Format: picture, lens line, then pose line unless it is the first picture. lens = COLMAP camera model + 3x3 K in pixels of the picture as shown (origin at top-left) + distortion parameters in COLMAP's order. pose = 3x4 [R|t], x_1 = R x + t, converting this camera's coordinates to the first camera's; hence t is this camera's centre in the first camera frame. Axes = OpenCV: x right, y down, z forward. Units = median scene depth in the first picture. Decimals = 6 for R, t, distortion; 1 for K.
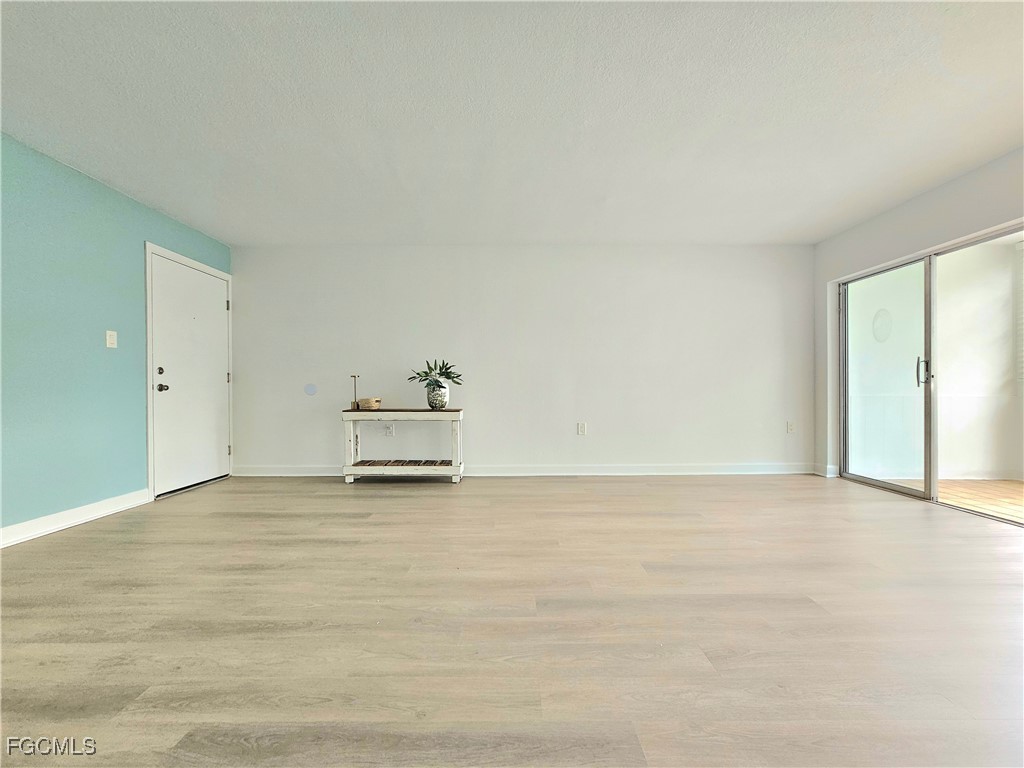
lens RADIAL K [[418.4, 0, 513.2], [0, 418.4, 384.9], [0, 0, 1]] dist [-0.001857, 0.000534]
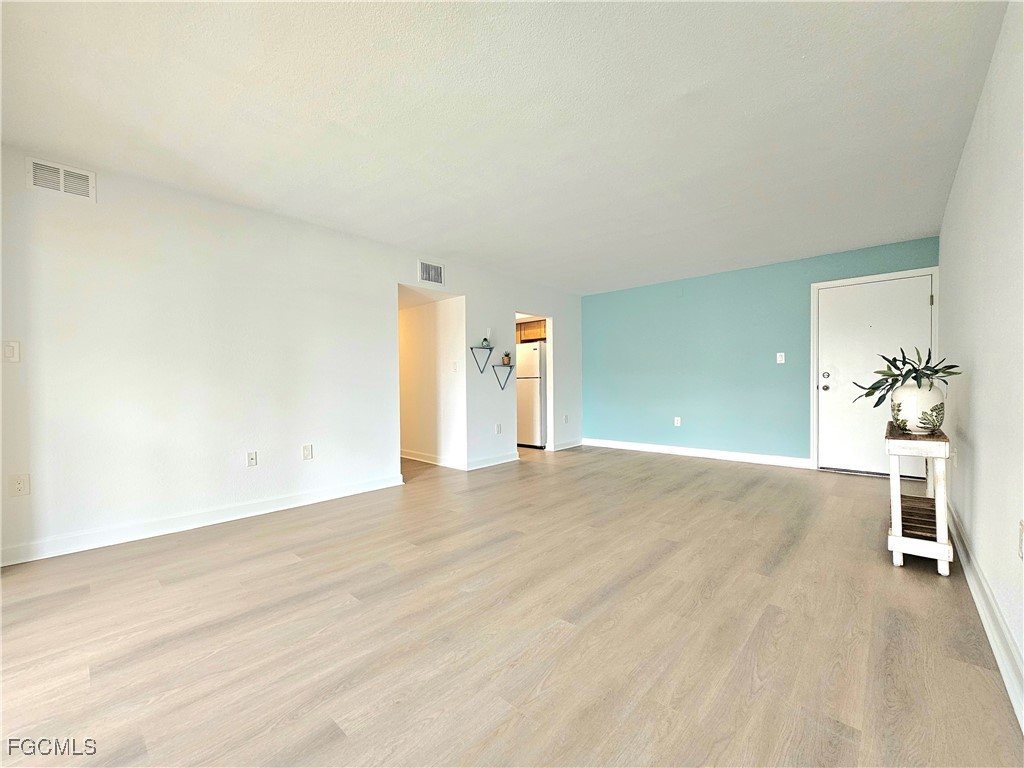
lens RADIAL K [[418.4, 0, 513.6], [0, 418.4, 388.2], [0, 0, 1]] dist [-0.001857, 0.000534]
pose [[-0.671238, 0.020825, -0.740949, 0.831821], [0.016216, 0.999779, 0.013409, -0.027303], [0.741065, -0.003015, -0.671427, 1.197653]]
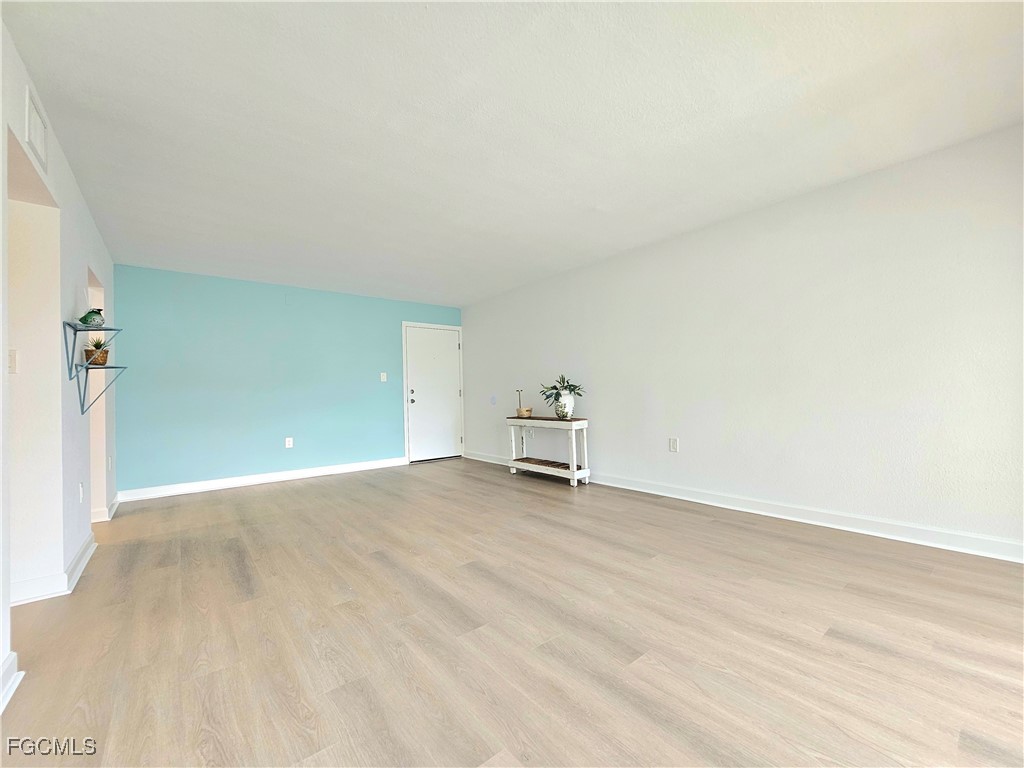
lens RADIAL K [[418.4, 0, 515.9], [0, 418.4, 384.1], [0, 0, 1]] dist [-0.001857, 0.000534]
pose [[0.630632, -0.029357, -0.775527, 0.830772], [0.023820, 0.999546, -0.018468, -0.022743], [0.775716, -0.006826, 0.631045, 0.235131]]
